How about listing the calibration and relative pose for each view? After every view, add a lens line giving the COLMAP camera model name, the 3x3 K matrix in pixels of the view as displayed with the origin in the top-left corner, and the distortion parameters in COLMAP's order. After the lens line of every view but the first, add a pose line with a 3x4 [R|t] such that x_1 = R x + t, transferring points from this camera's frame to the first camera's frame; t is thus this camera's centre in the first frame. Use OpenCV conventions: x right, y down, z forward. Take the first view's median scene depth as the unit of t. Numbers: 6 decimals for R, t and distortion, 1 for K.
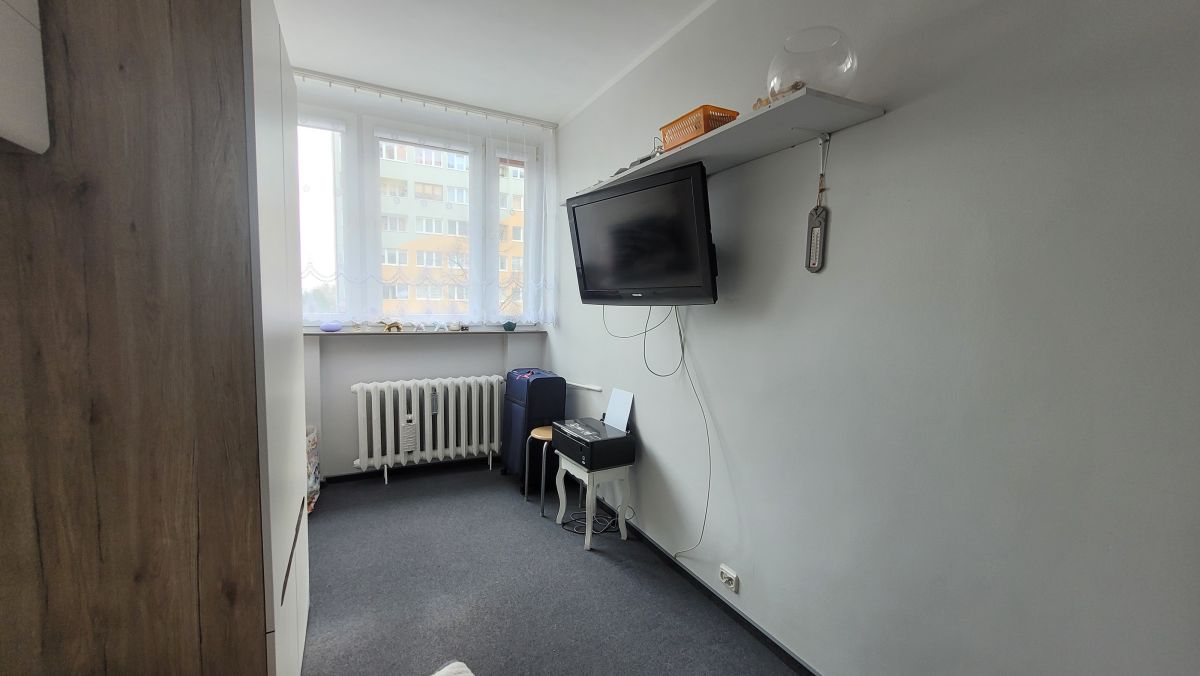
lens RADIAL K [[473.8, 0, 591.5], [0, 473.8, 343.1], [0, 0, 1]] dist [0.001515, -0.000468]
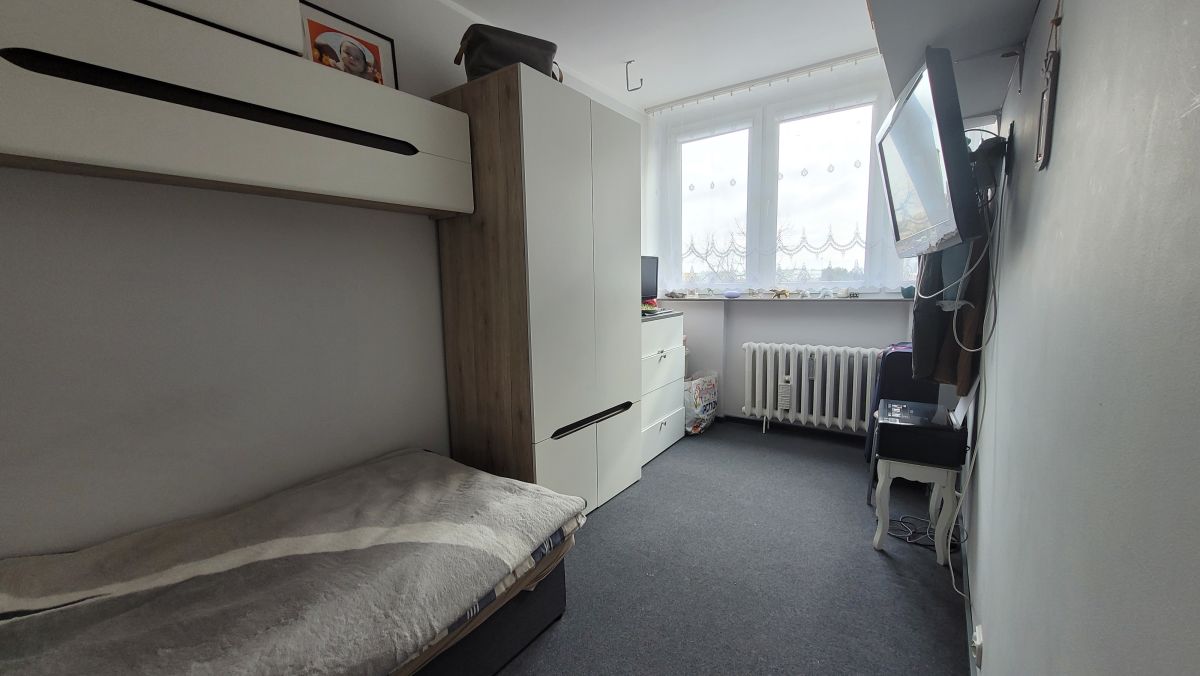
lens RADIAL K [[473.8, 0, 590.9], [0, 473.8, 340.6], [0, 0, 1]] dist [0.001515, -0.000468]
pose [[0.453913, 0.073642, -0.887998, 0.368153], [-0.041178, 0.997248, 0.061654, 0.023994], [0.890094, 0.008581, 0.455696, 0.114727]]
